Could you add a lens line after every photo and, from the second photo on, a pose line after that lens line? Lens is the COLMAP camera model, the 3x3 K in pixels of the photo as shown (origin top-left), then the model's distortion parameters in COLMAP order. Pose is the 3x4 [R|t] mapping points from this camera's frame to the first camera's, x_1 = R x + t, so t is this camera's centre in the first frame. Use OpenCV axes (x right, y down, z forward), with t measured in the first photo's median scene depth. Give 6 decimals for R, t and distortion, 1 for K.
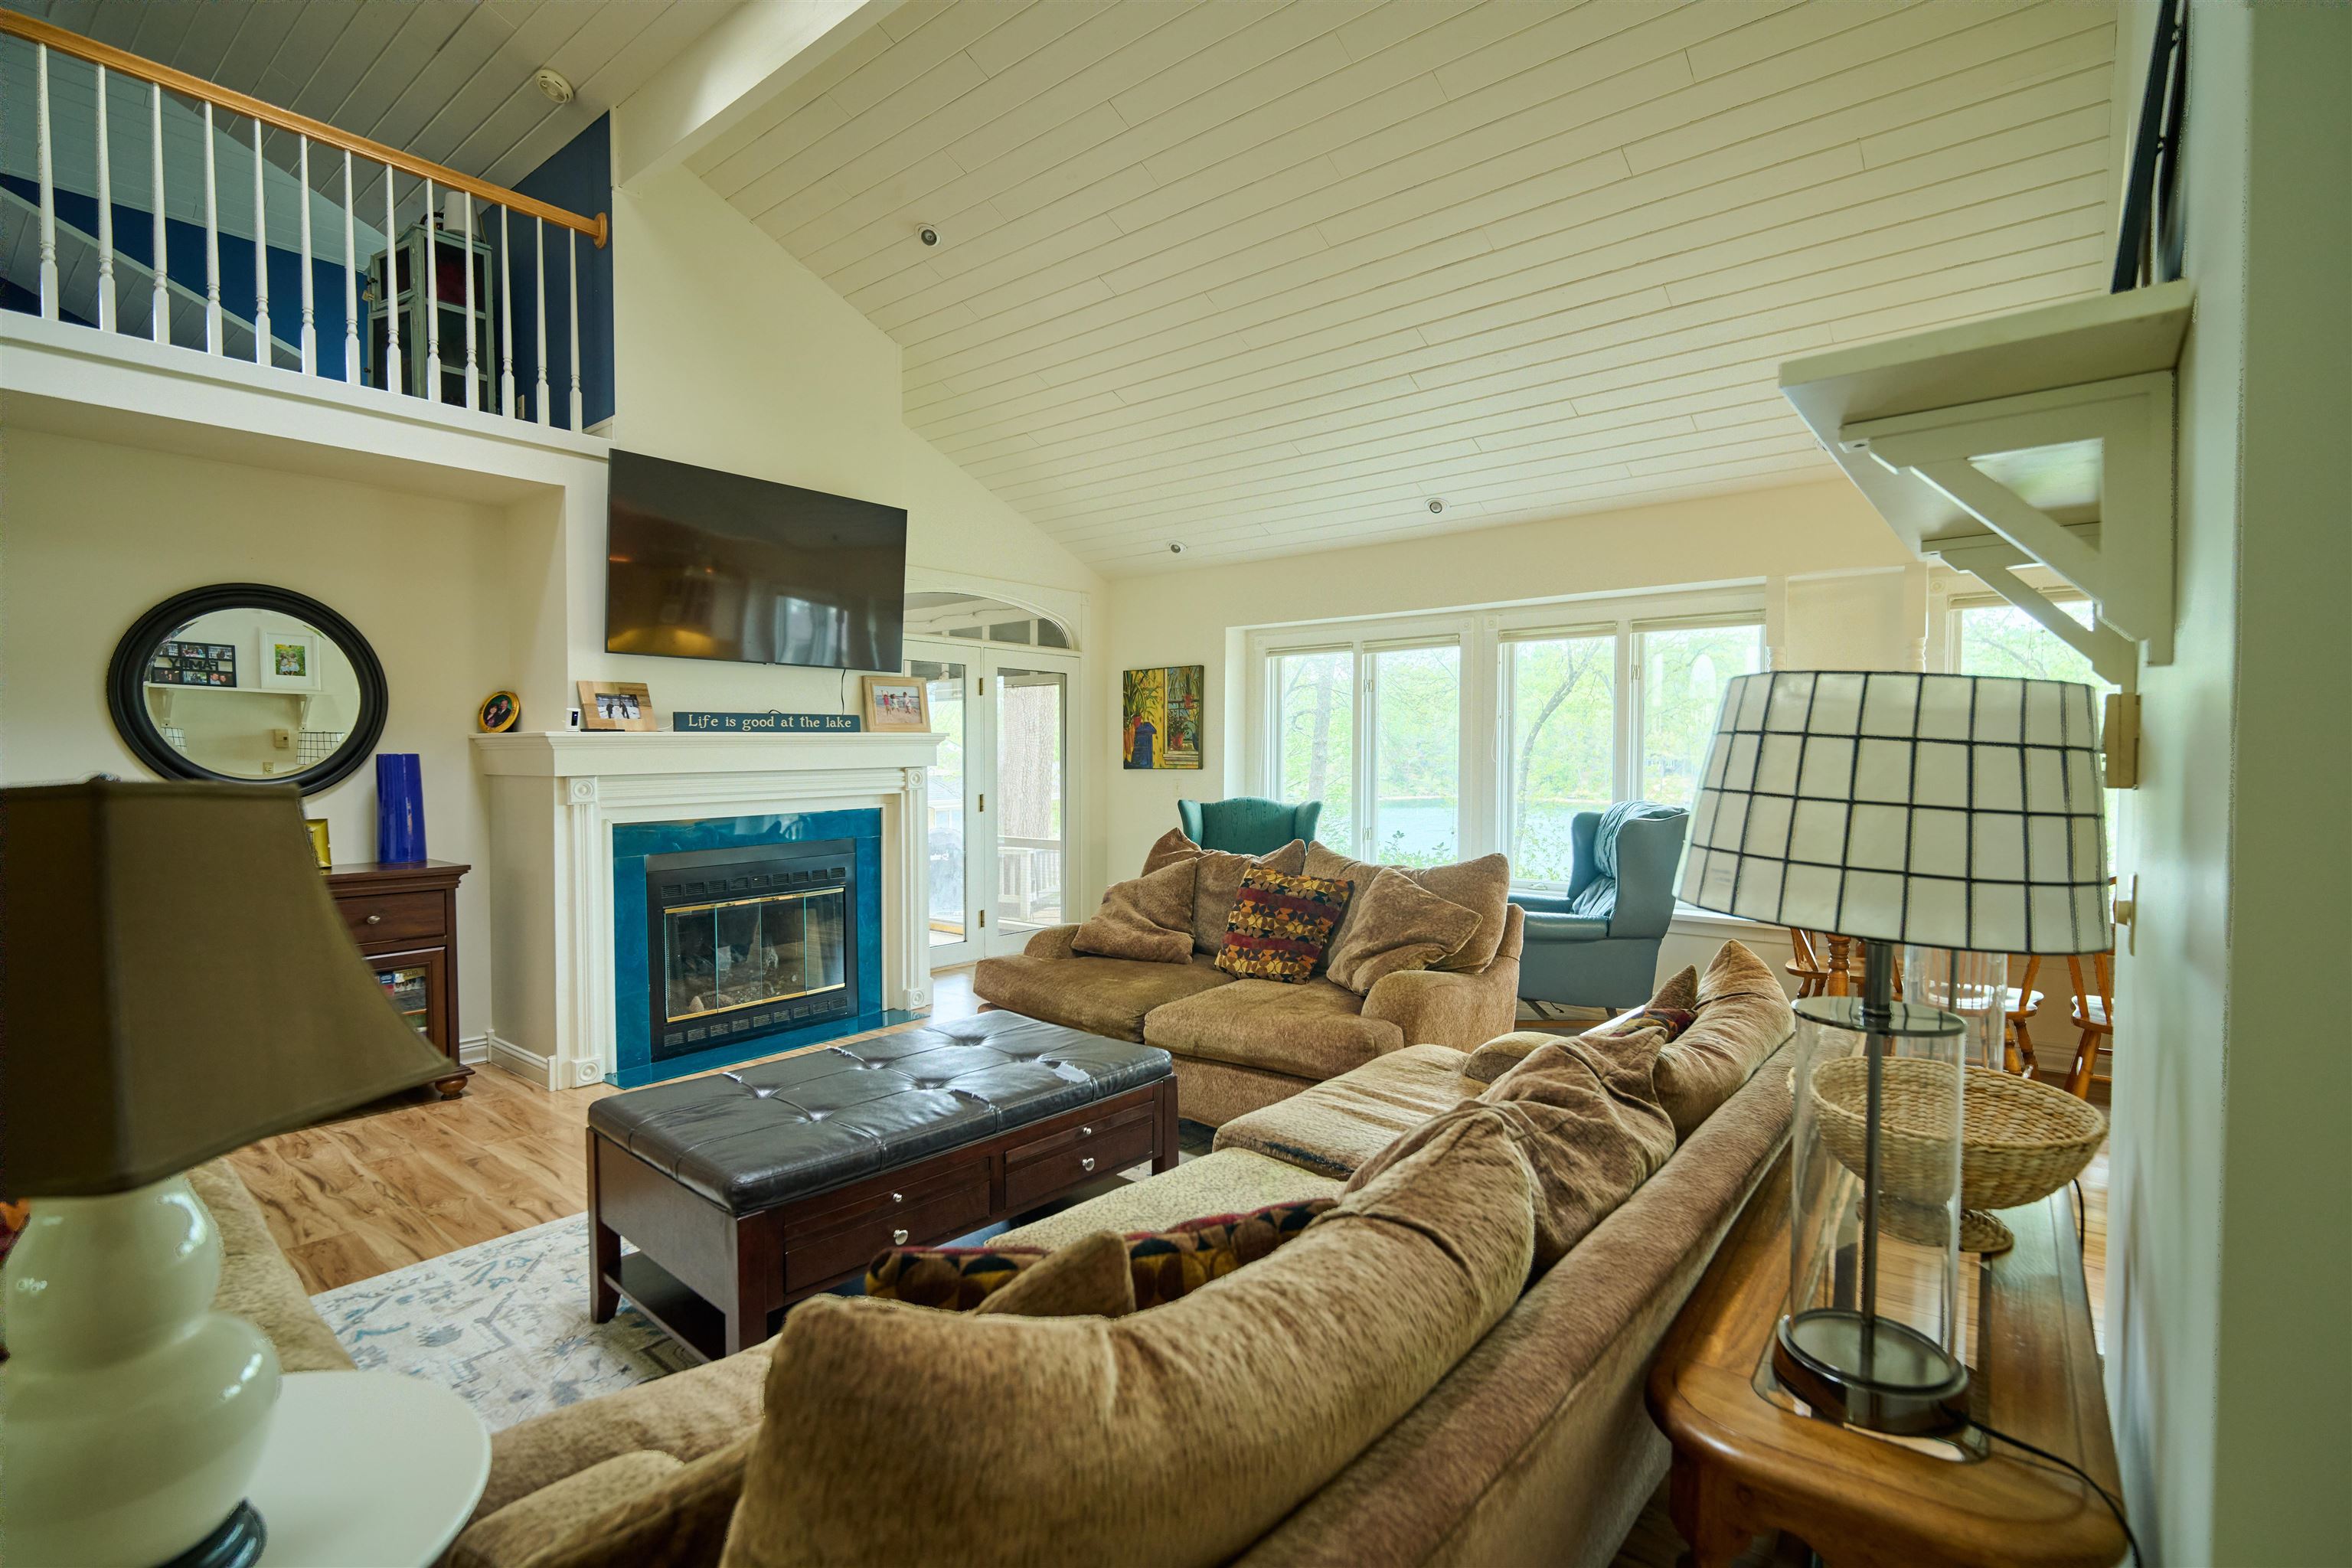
lens RADIAL K [[1083.8, 0, 1192.1], [0, 1083.8, 795.4], [0, 0, 1]] dist [-0.007150, -0.001996]
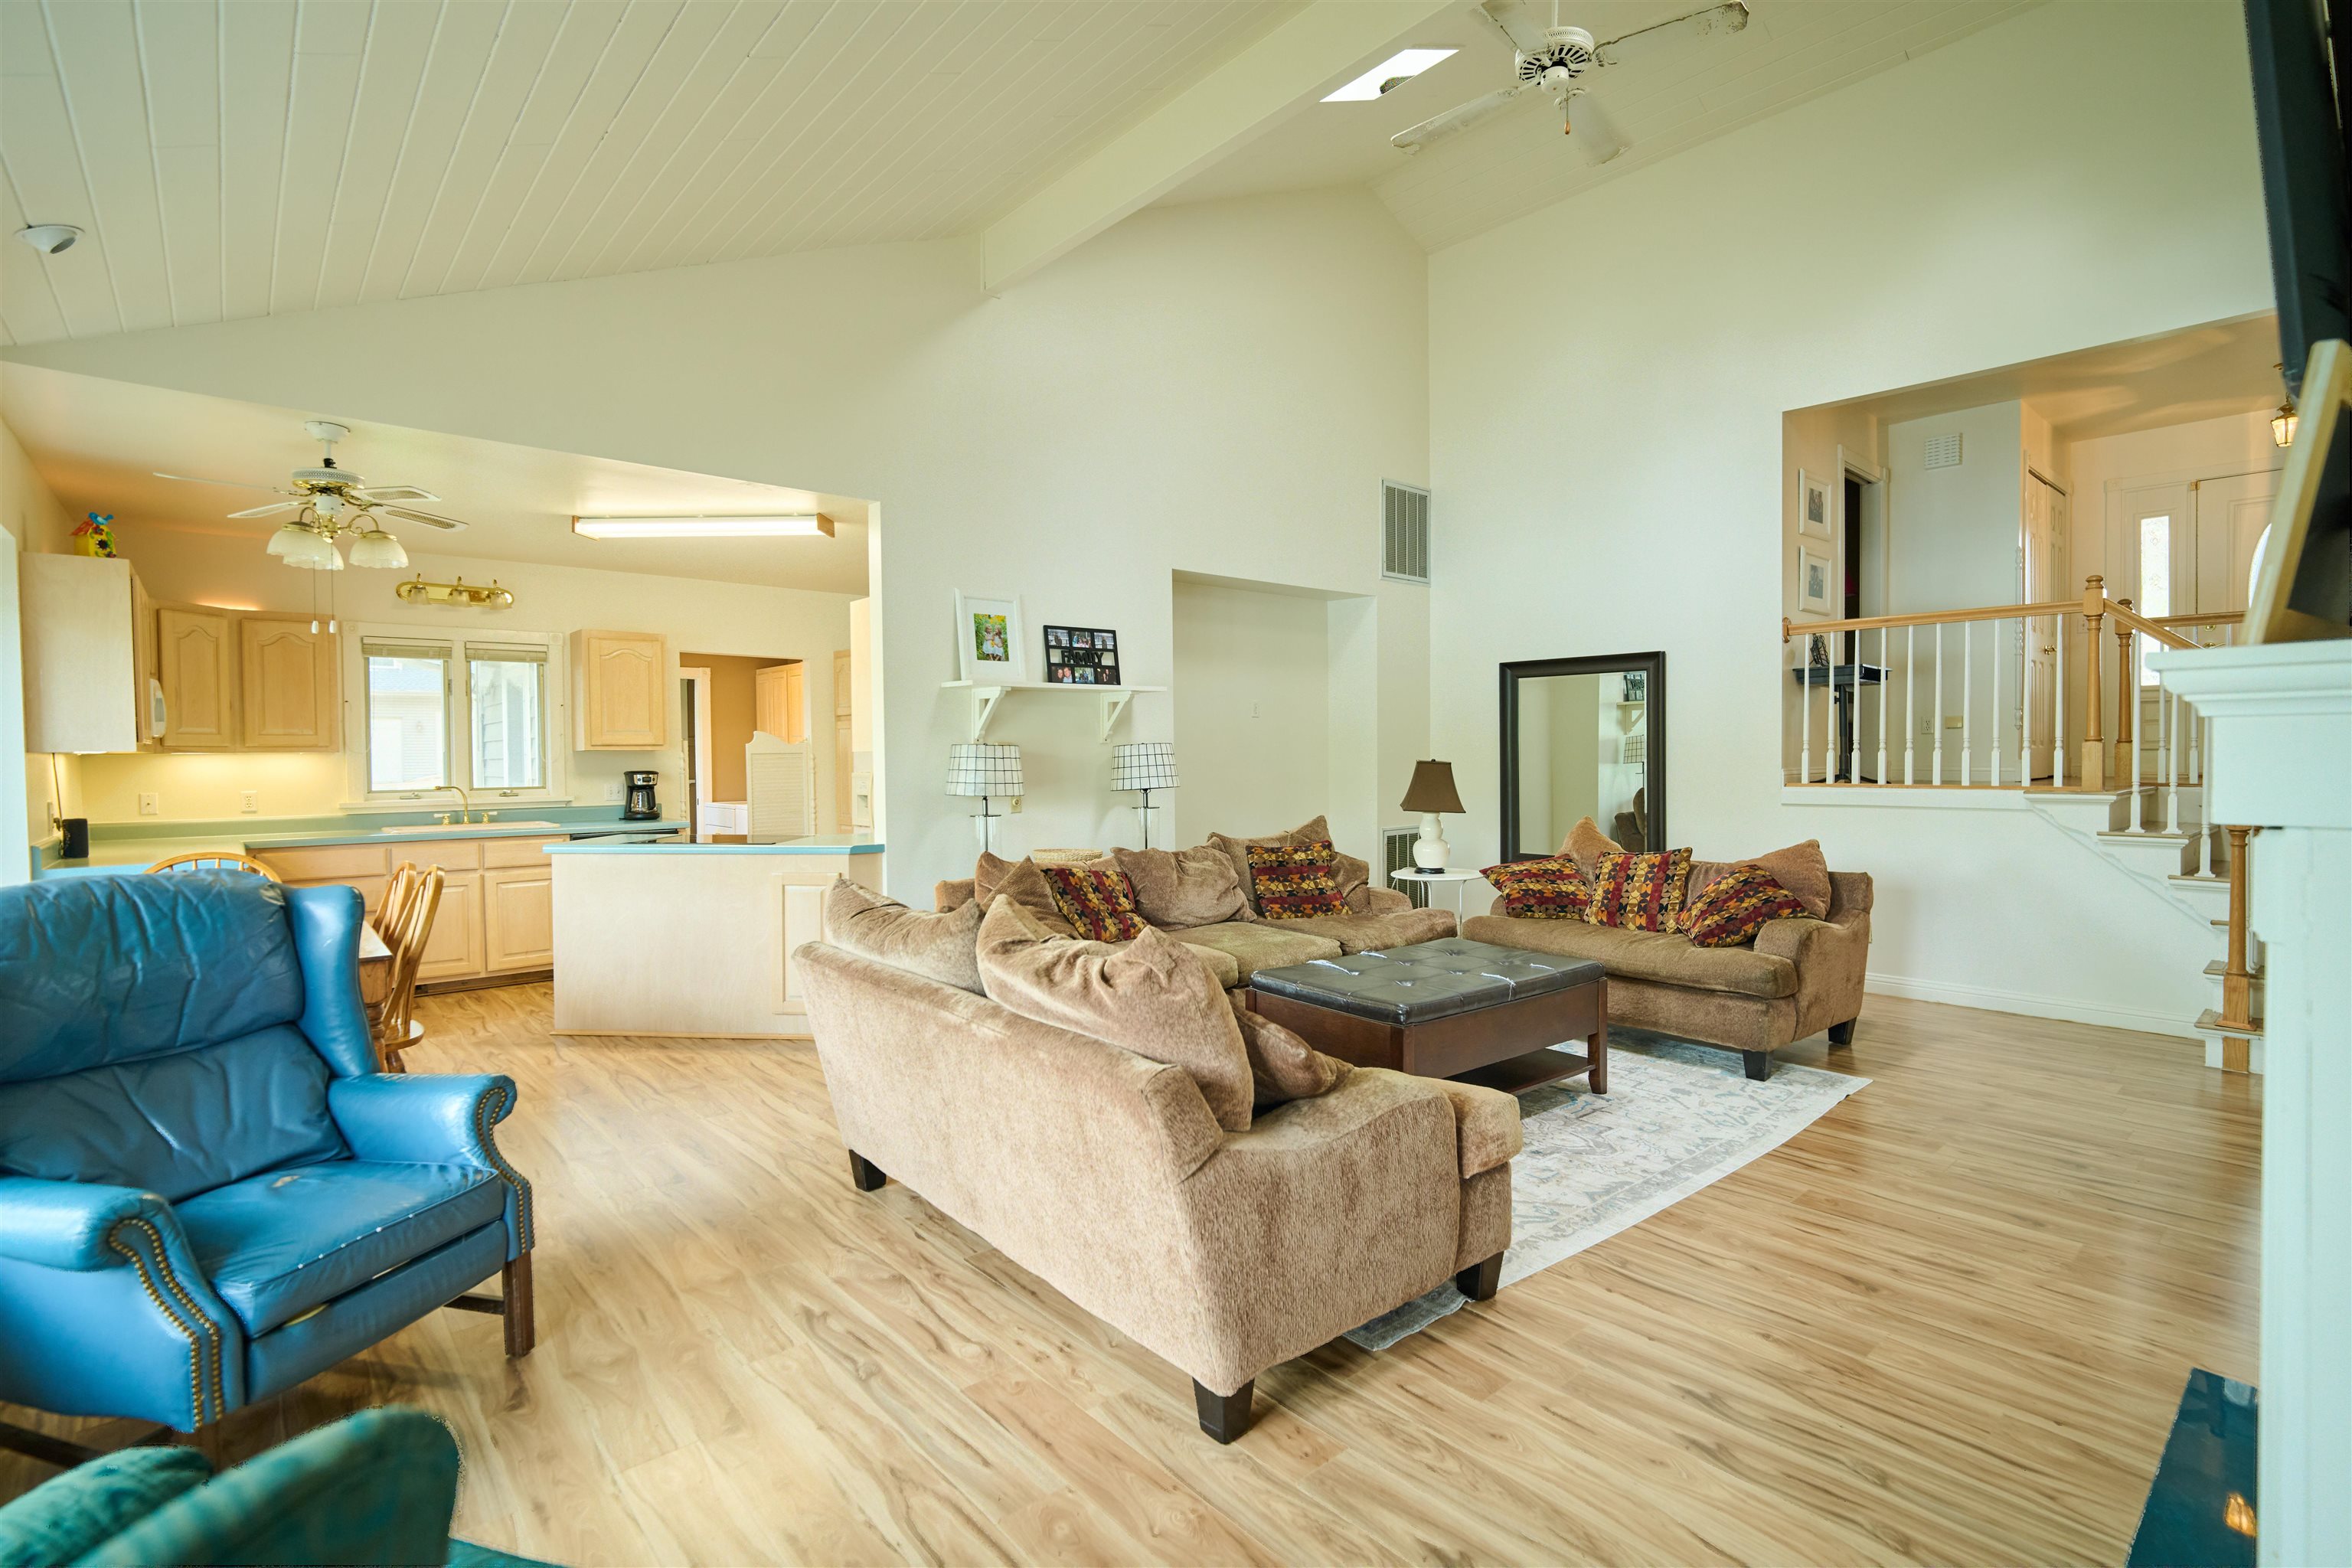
lens RADIAL K [[1083.8, 0, 1169.5], [0, 1083.8, 774.6], [0, 0, 1]] dist [-0.007150, -0.001996]
pose [[-0.983689, 0.004666, 0.179820, -0.099842], [0.014650, 0.998421, 0.054232, -0.056562], [-0.179283, 0.055982, -0.982204, 1.407927]]
